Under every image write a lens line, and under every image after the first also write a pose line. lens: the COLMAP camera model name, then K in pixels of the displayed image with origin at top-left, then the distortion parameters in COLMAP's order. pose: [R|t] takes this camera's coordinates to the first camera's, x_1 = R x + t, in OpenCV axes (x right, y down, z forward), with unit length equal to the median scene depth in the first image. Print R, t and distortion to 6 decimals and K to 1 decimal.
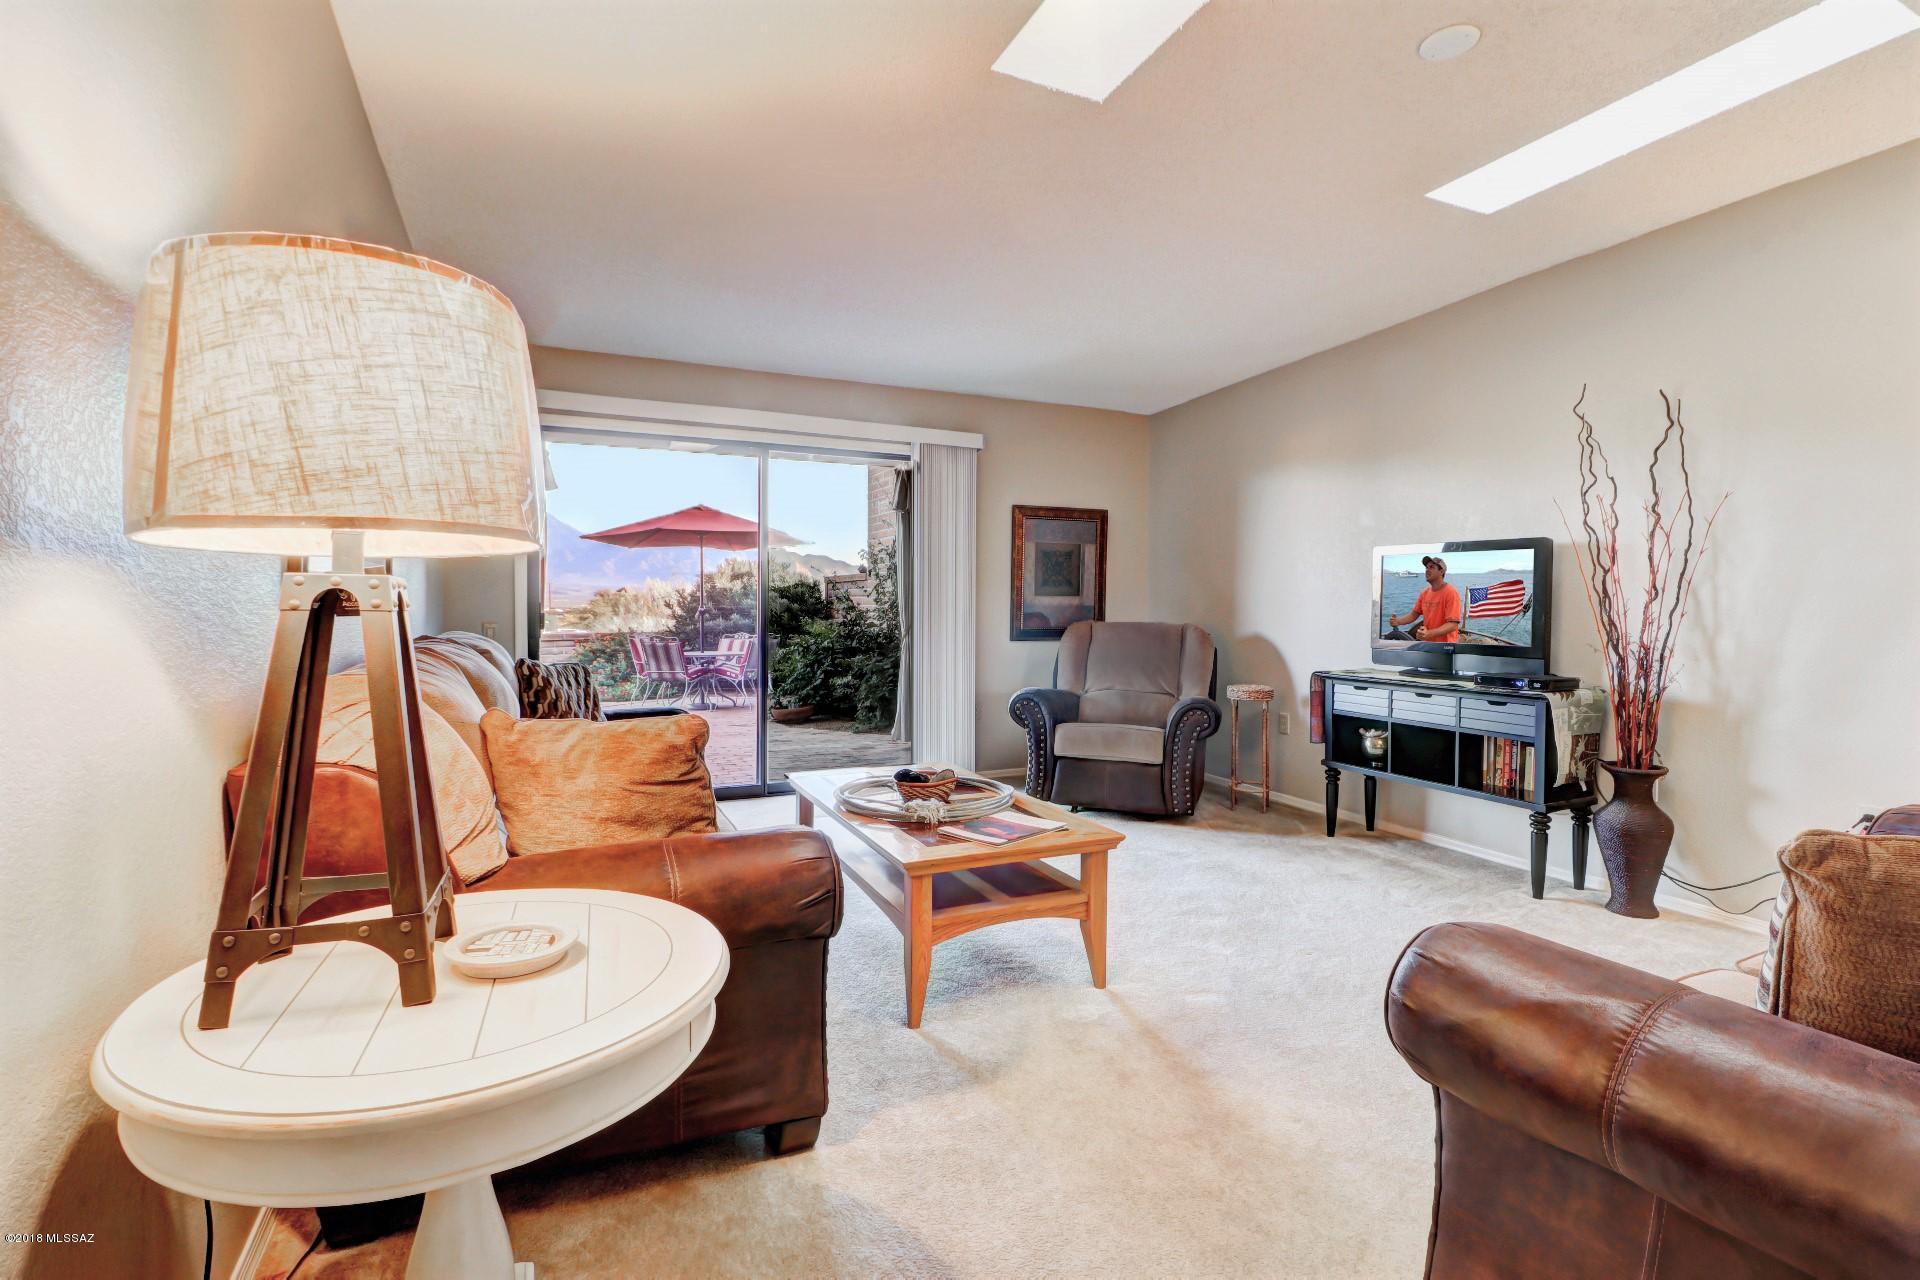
lens RADIAL K [[863.9, 0, 957.1], [0, 863.9, 627.7], [0, 0, 1]] dist [-0.005402, -0.000486]
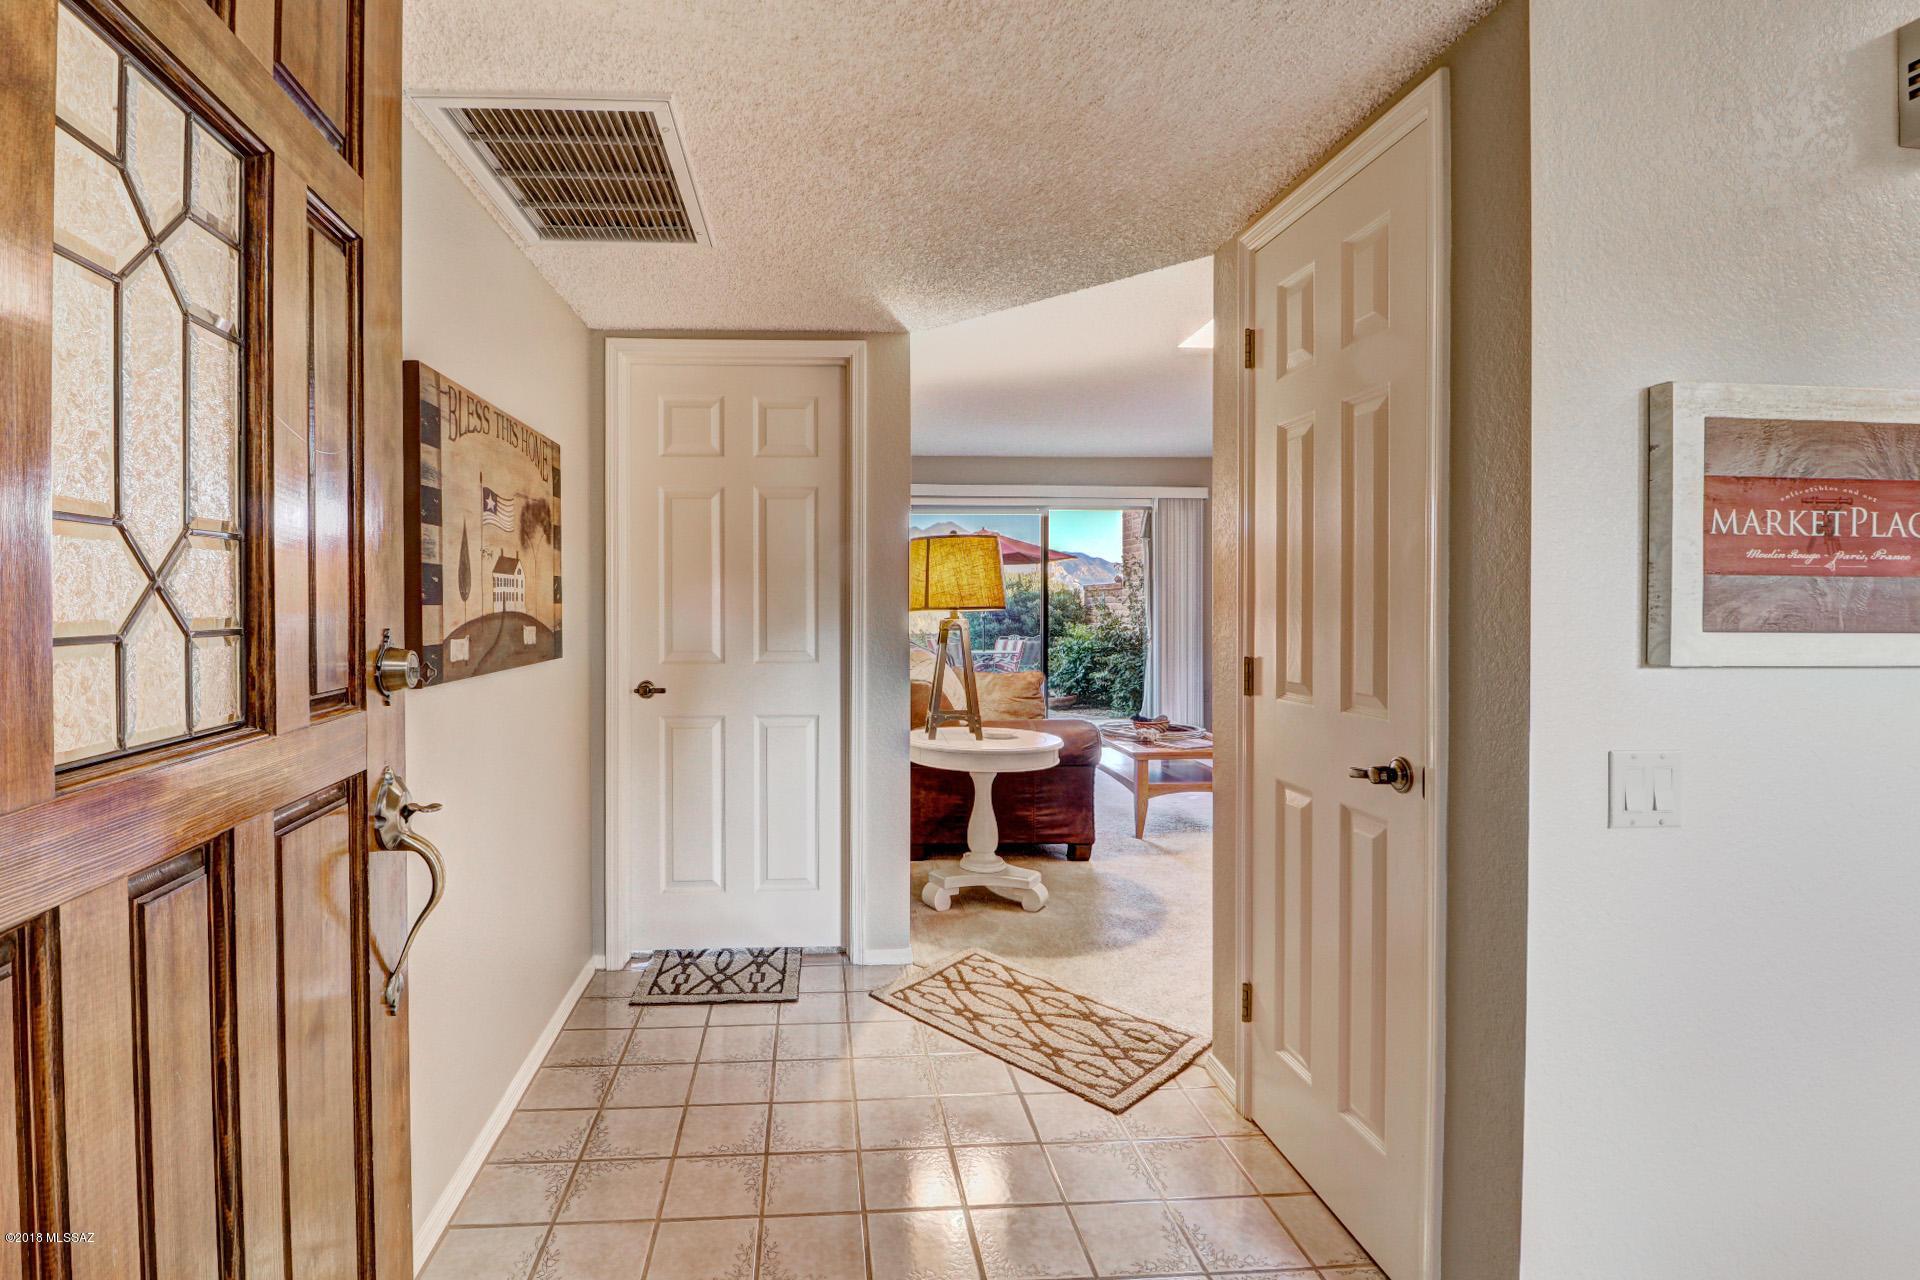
lens RADIAL K [[863.9, 0, 875.4], [0, 863.9, 614.5], [0, 0, 1]] dist [-0.005402, -0.000486]
pose [[0.926395, -0.004343, -0.376527, 0.031222], [-0.002216, 0.999853, -0.016984, -0.002319], [0.376546, 0.016569, 0.926250, -0.240123]]
